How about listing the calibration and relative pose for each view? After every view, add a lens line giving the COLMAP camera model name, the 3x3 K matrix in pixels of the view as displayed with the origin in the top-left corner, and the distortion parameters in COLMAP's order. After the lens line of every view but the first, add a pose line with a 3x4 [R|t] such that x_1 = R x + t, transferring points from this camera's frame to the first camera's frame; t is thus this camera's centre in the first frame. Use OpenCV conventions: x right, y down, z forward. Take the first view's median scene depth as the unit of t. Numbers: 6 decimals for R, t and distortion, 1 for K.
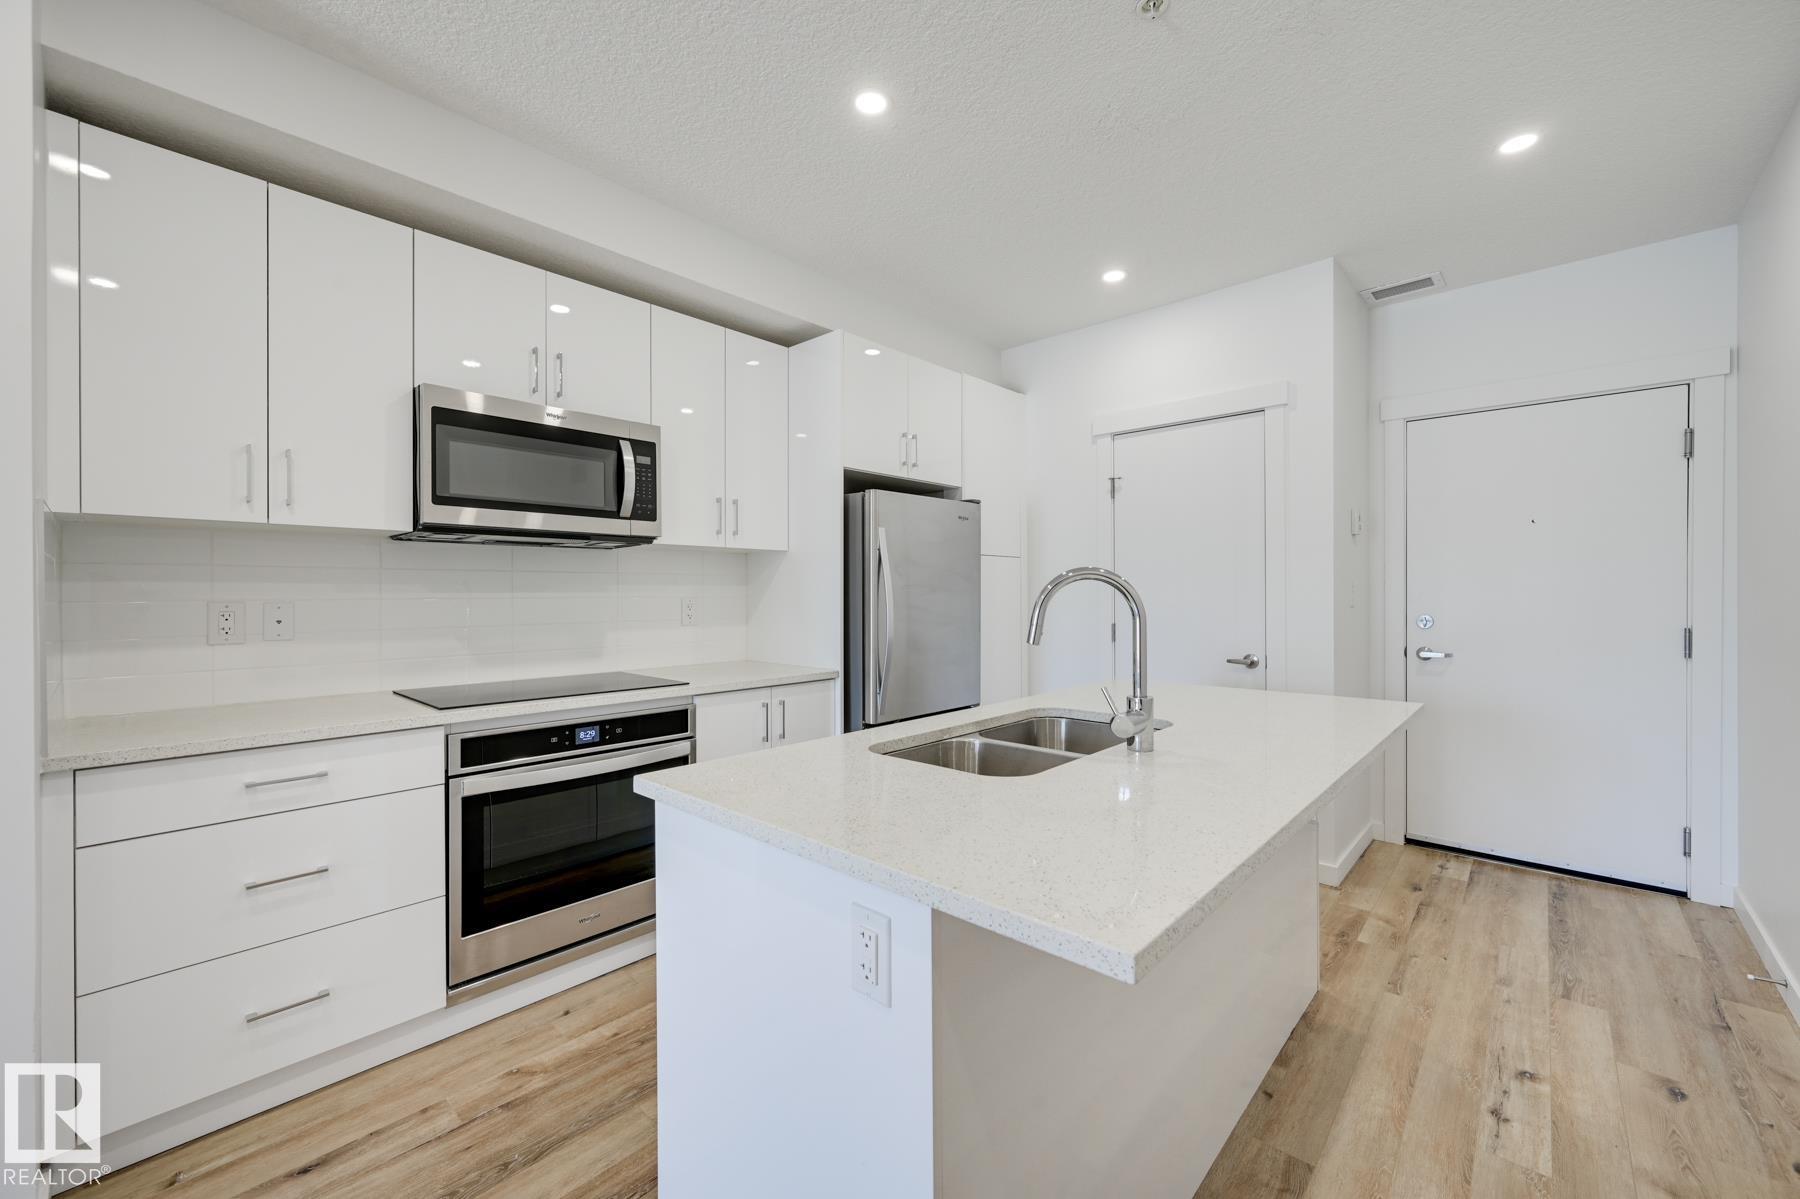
lens RADIAL K [[707.1, 0, 899.8], [0, 707.1, 595.6], [0, 0, 1]] dist [-0.001534, -0.000180]
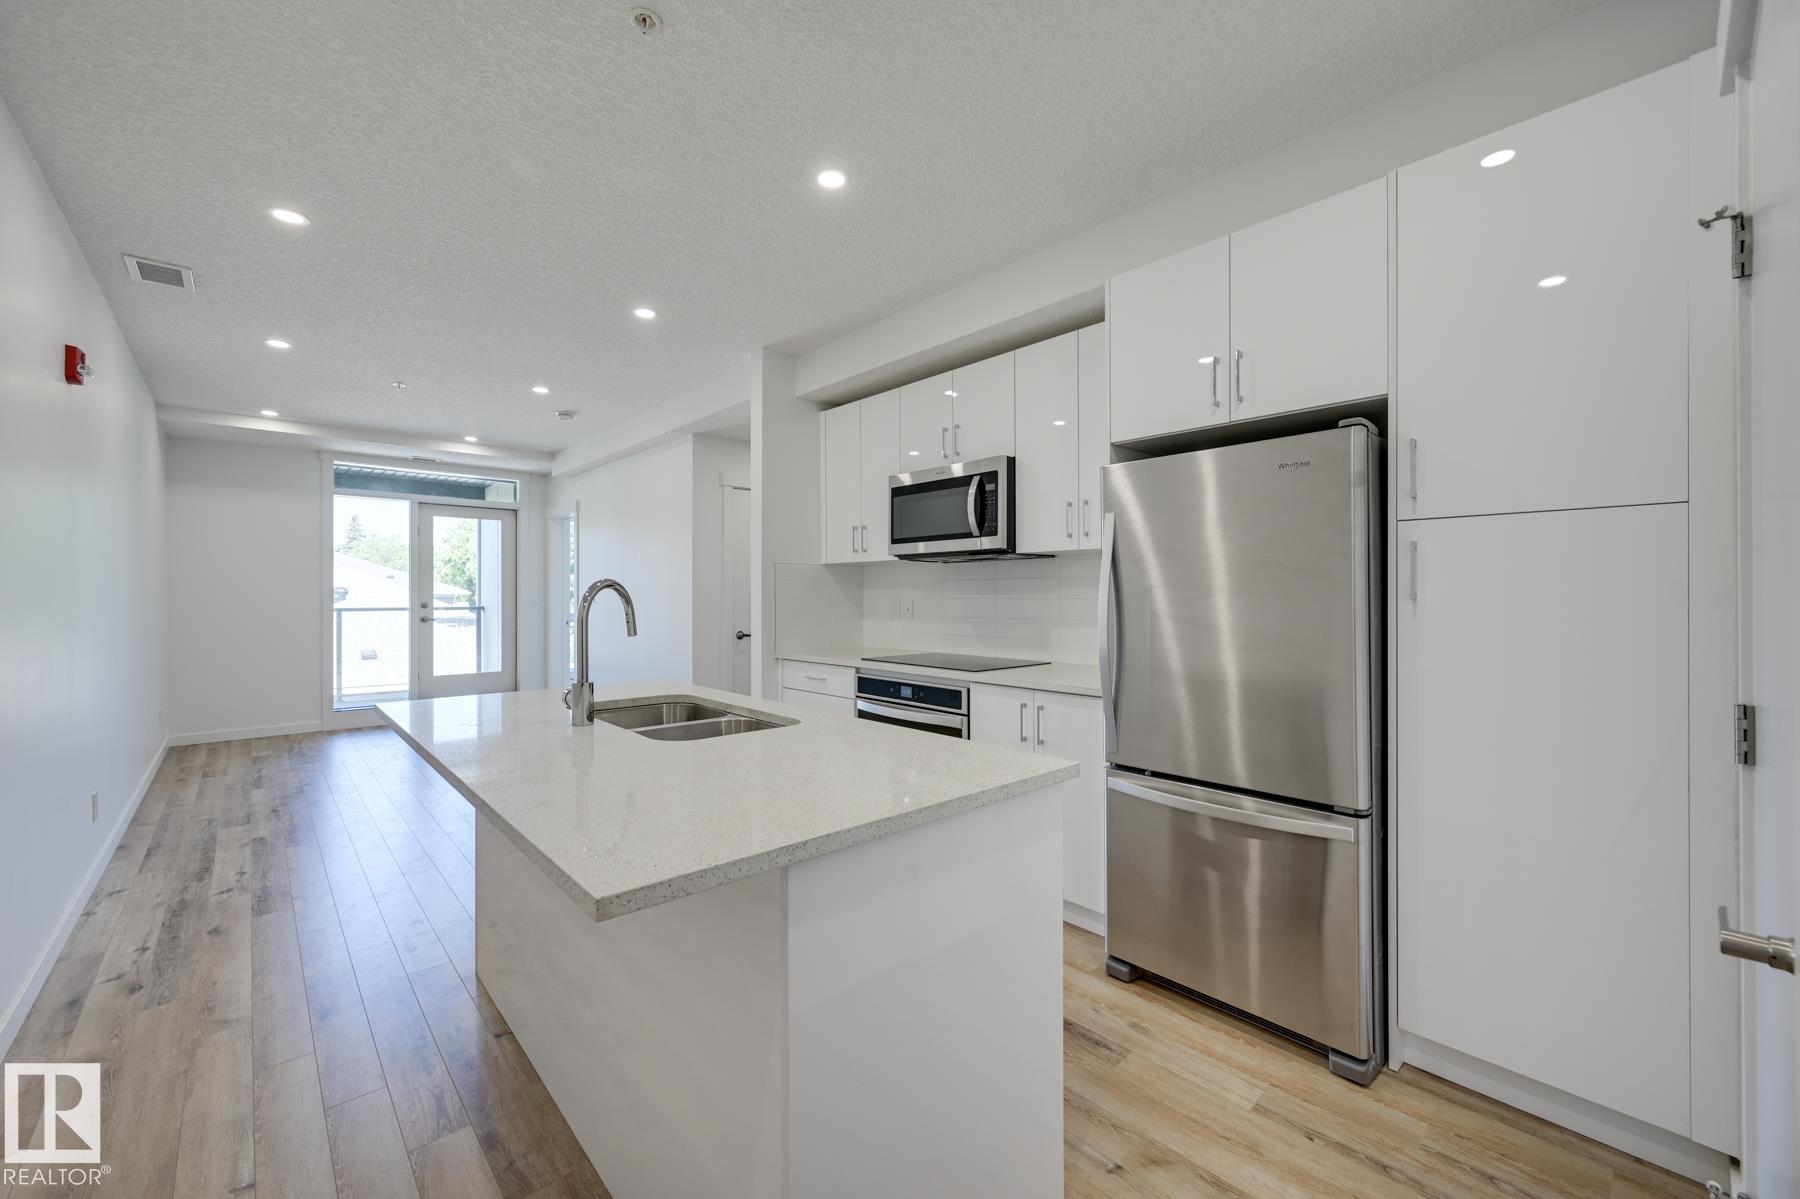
lens RADIAL K [[714.4, 0, 900.8], [0, 714.4, 593.3], [0, 0, 1]] dist [0.001925, 0.000393]
pose [[-0.084538, 0.002143, -0.996418, 0.855840], [-0.000981, 0.999997, 0.002234, -0.009061], [0.996420, 0.001166, -0.084536, 0.916368]]
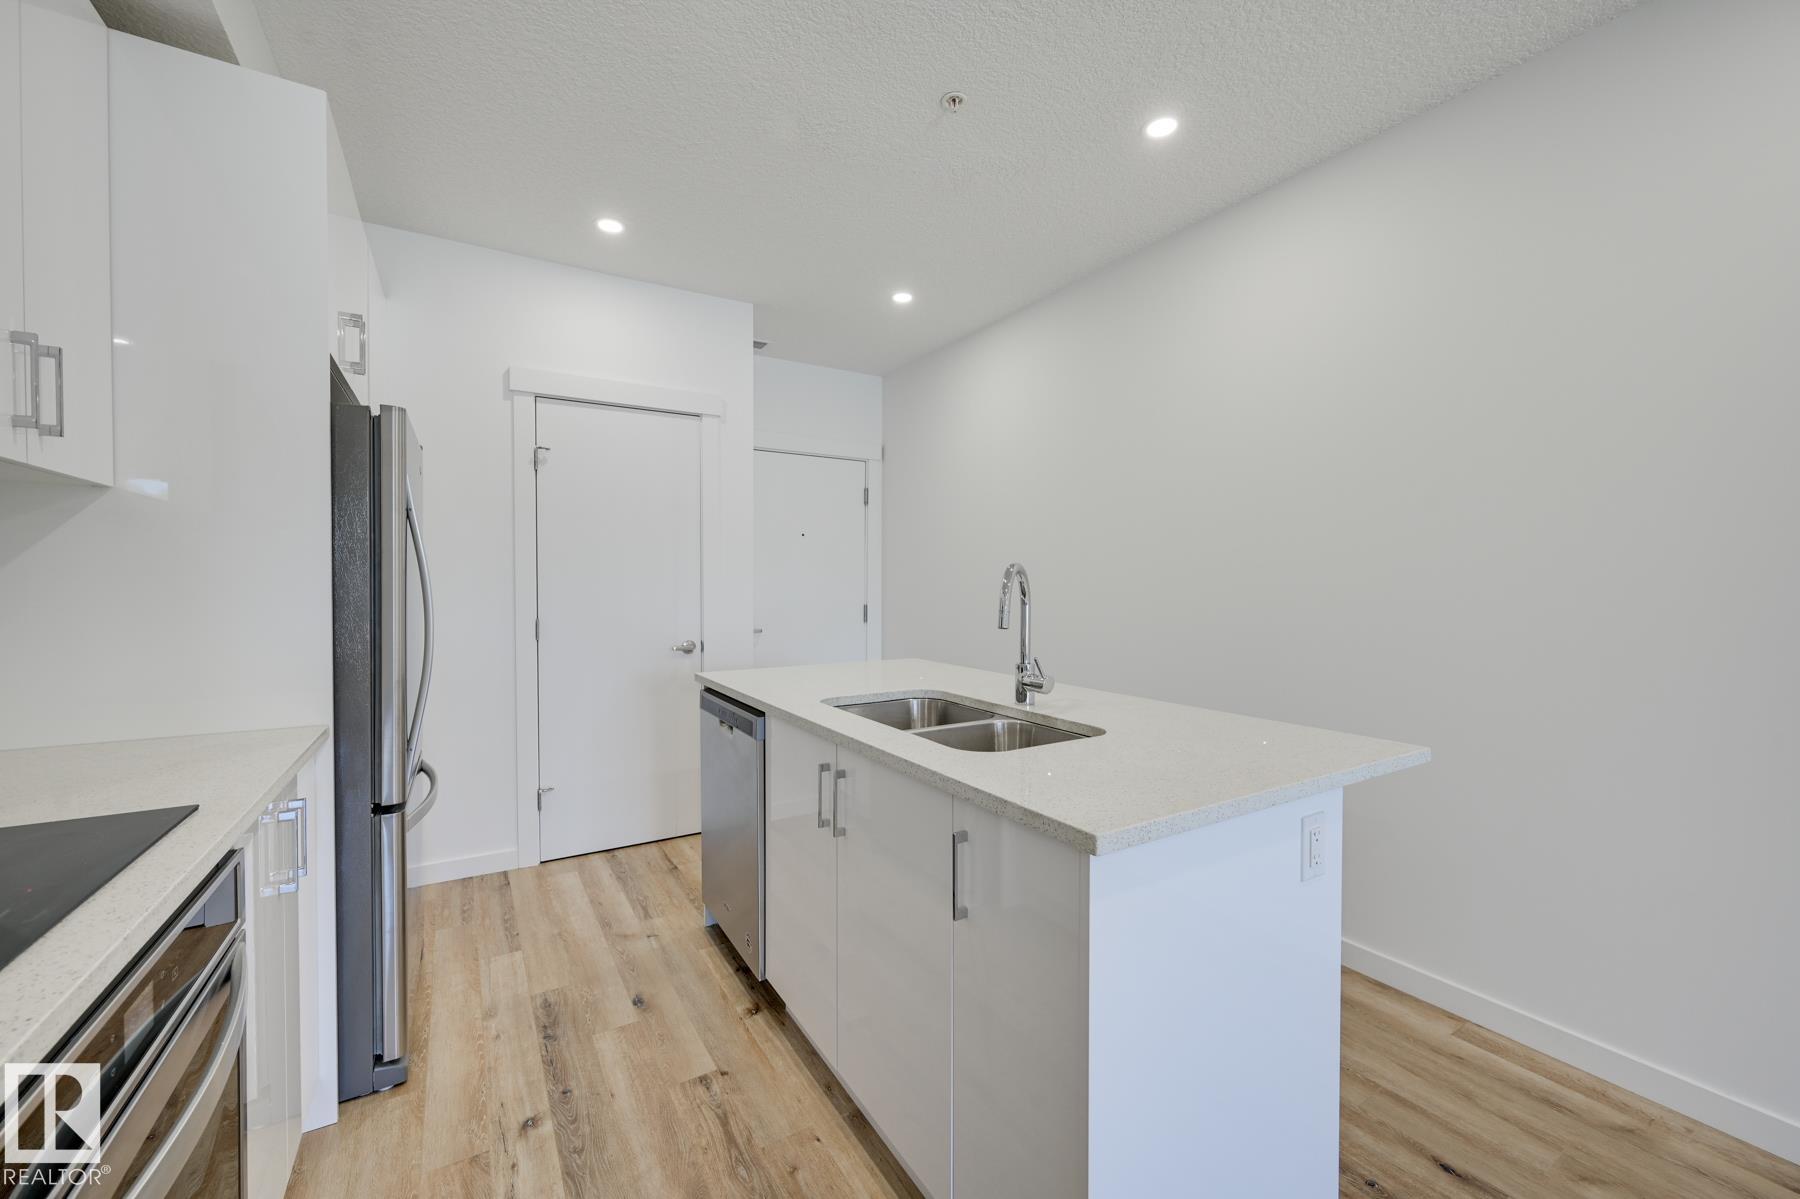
lens RADIAL K [[714.4, 0, 900.8], [0, 714.4, 593.3], [0, 0, 1]] dist [0.001925, 0.000393]
pose [[0.272265, -0.010574, 0.962164, -0.546222], [-0.001465, 0.999934, 0.011404, -0.002719], [-0.962221, -0.004515, 0.272232, 0.472805]]
